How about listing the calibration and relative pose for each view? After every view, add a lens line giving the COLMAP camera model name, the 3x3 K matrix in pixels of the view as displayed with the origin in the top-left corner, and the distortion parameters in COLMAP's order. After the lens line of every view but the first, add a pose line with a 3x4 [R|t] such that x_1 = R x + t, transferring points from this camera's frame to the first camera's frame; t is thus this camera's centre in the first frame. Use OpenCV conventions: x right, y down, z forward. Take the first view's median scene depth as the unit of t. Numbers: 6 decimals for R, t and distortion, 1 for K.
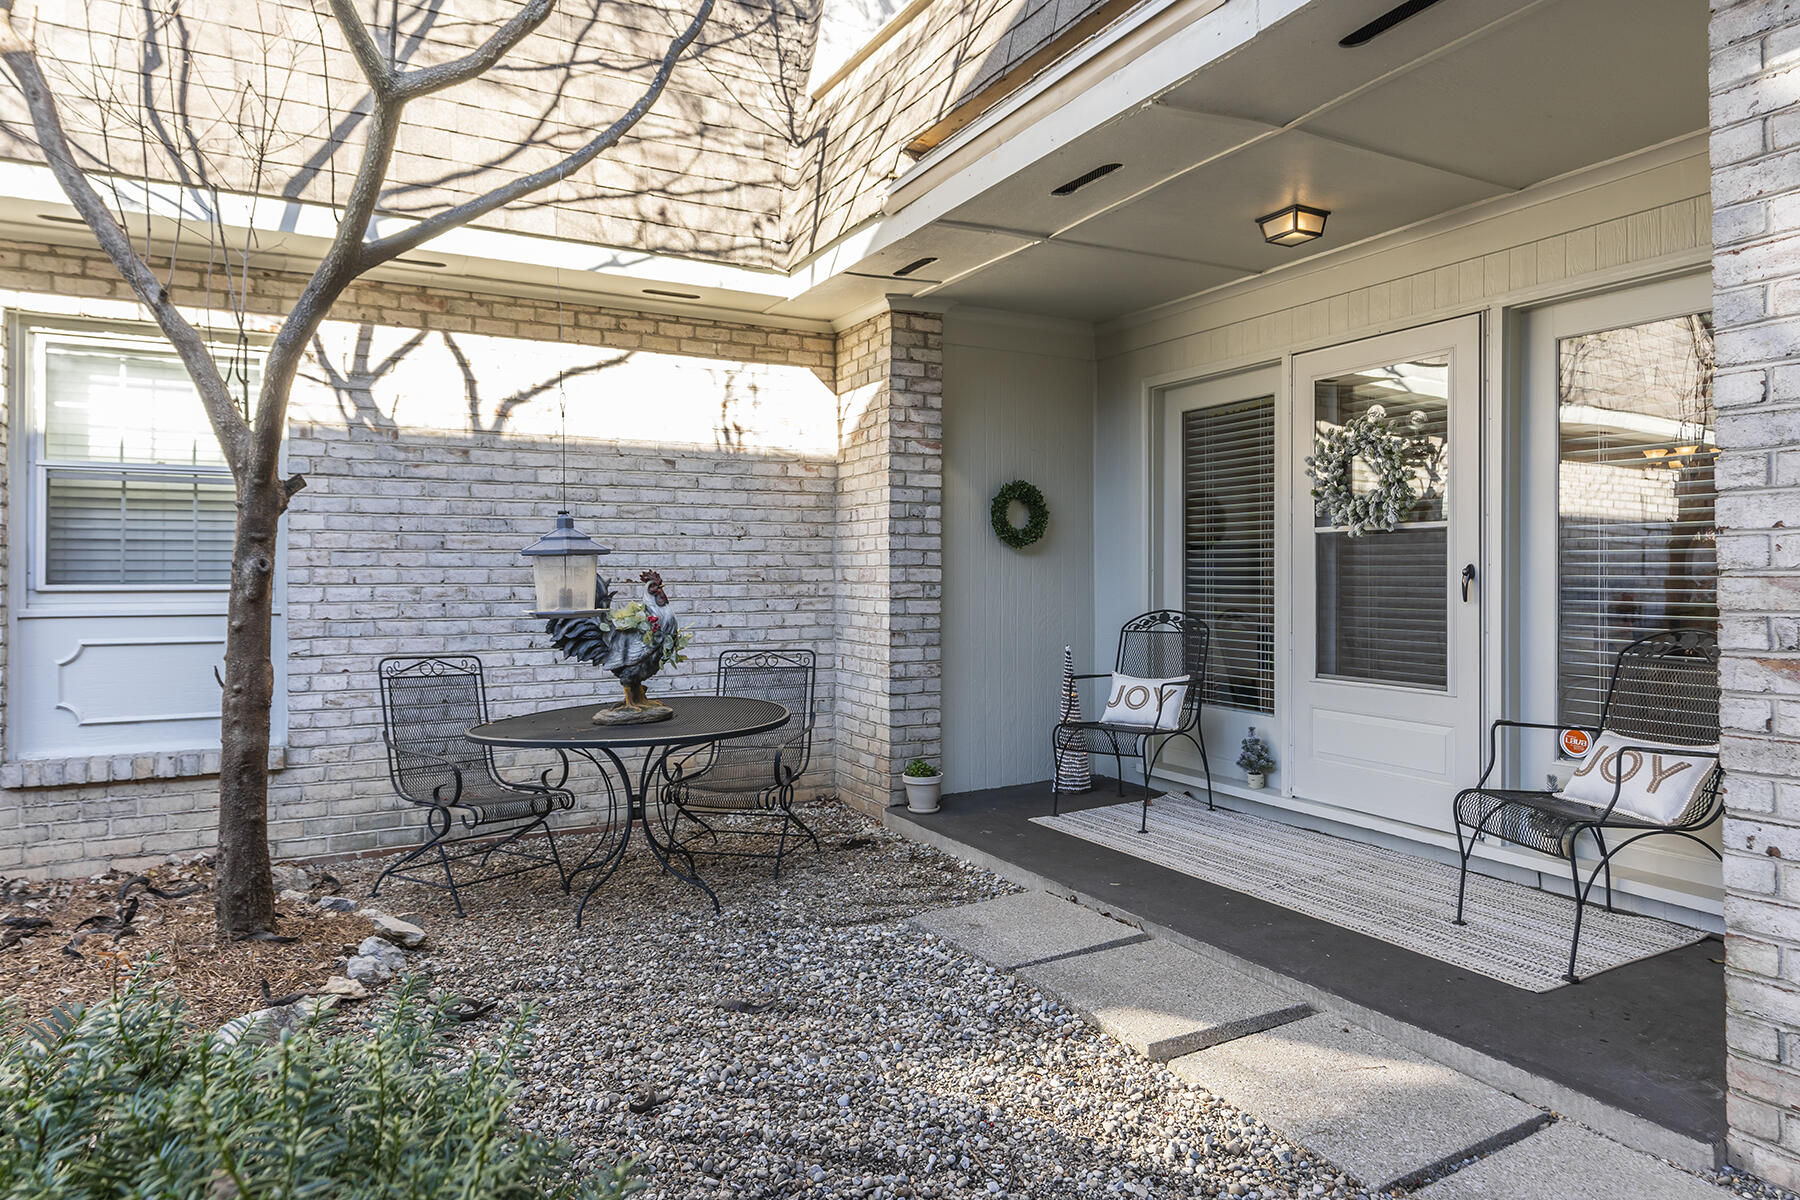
lens RADIAL K [[1085.2, 0, 899.0], [0, 1085.2, 589.8], [0, 0, 1]] dist [-0.005288, -0.002662]
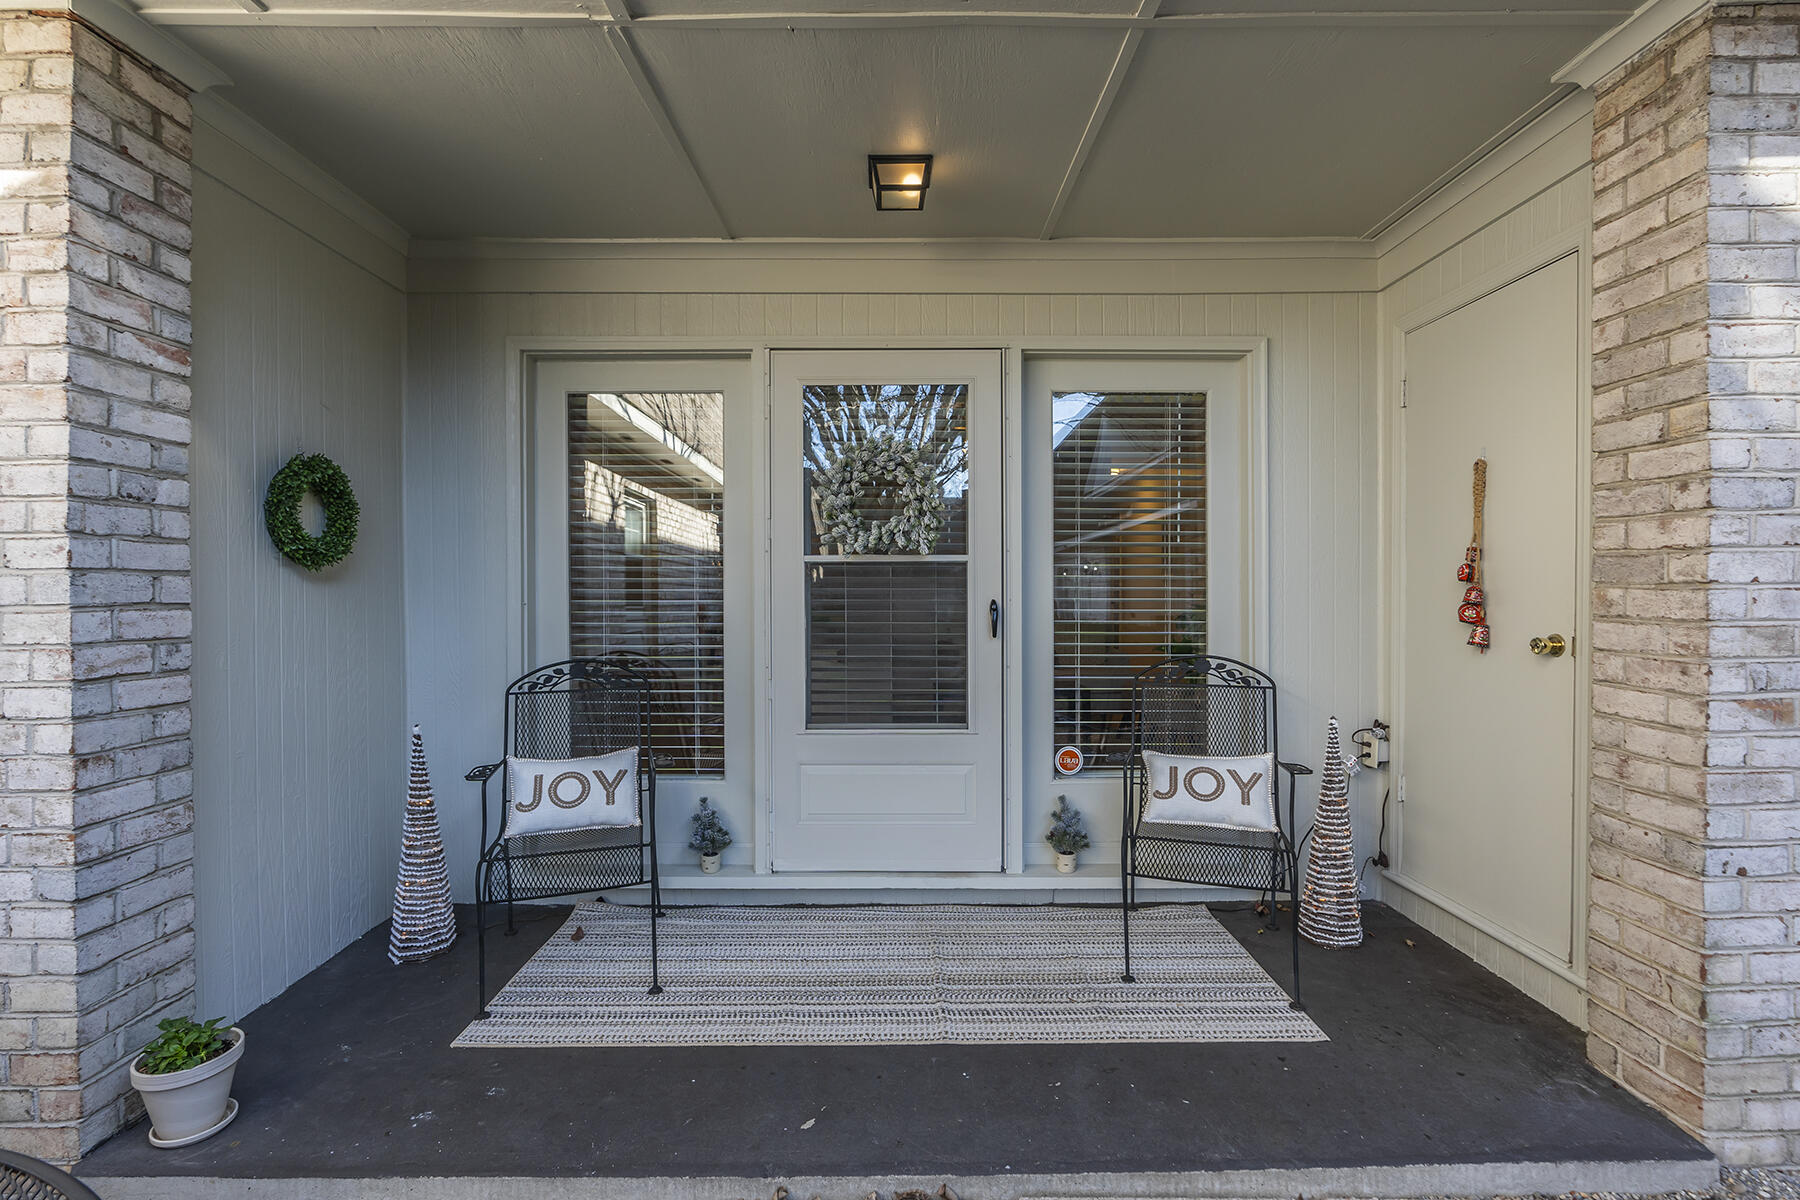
lens RADIAL K [[820.5, 0, 901.5], [0, 820.5, 600.8], [0, 0, 1]] dist [-0.008934, 0.001950]
pose [[0.471719, -0.012869, 0.881655, -0.138611], [0.012813, 0.999888, 0.007739, -0.022699], [-0.881656, 0.007646, 0.471831, 0.554874]]
